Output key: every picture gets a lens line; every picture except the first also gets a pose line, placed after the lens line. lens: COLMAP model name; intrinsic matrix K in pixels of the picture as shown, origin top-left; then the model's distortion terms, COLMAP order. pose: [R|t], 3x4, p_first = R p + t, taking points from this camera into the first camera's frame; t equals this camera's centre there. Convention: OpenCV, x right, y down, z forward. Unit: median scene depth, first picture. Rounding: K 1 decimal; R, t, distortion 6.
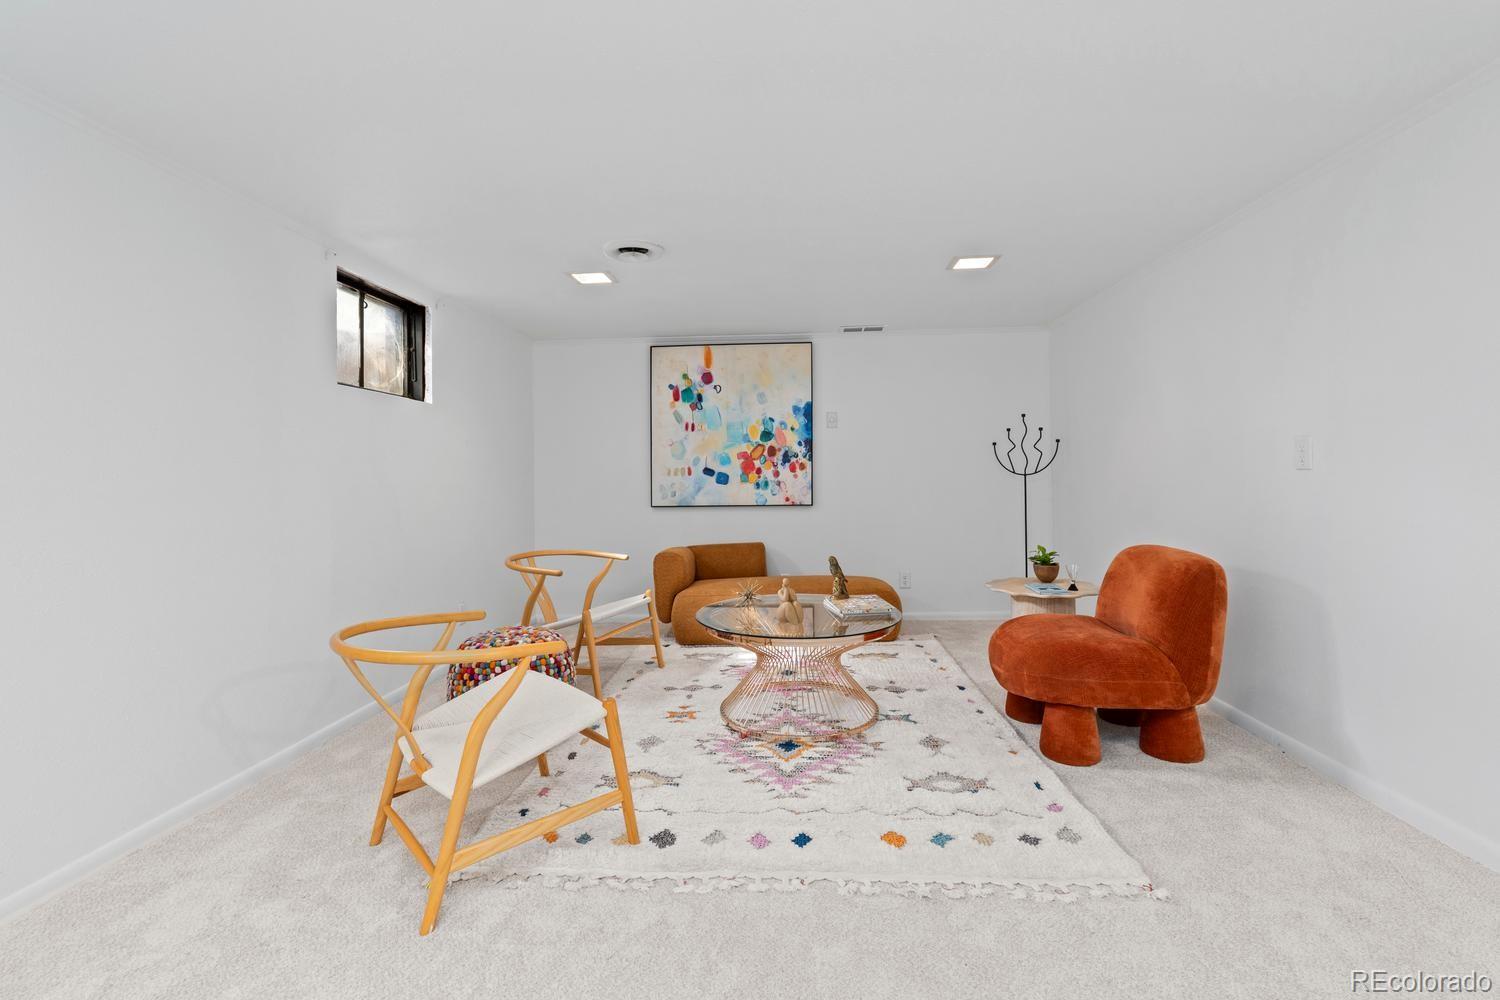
lens RADIAL K [[674.9, 0, 750.3], [0, 674.9, 468.7], [0, 0, 1]] dist [-0.009763, 0.000072]
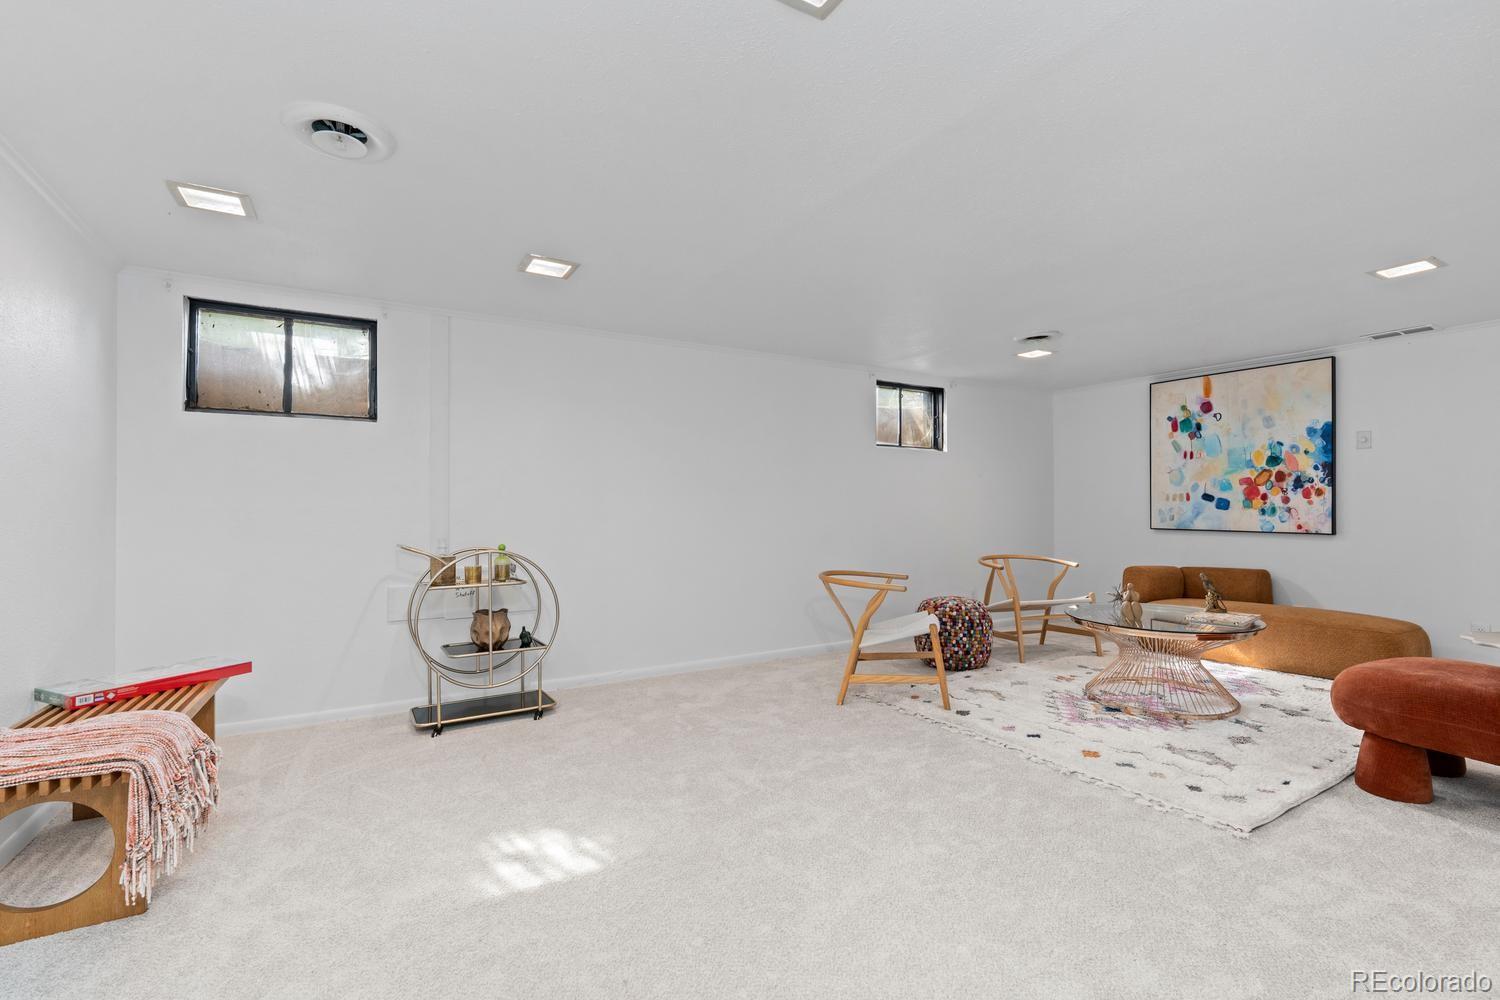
lens RADIAL K [[672.4, 0, 752.8], [0, 672.4, 519.7], [0, 0, 1]] dist [-0.007544, 0.000327]
pose [[0.568278, 0.031832, -0.822221, 0.392183], [0.004698, 0.999110, 0.041927, -0.007899], [0.822823, -0.027689, 0.567622, -0.165203]]
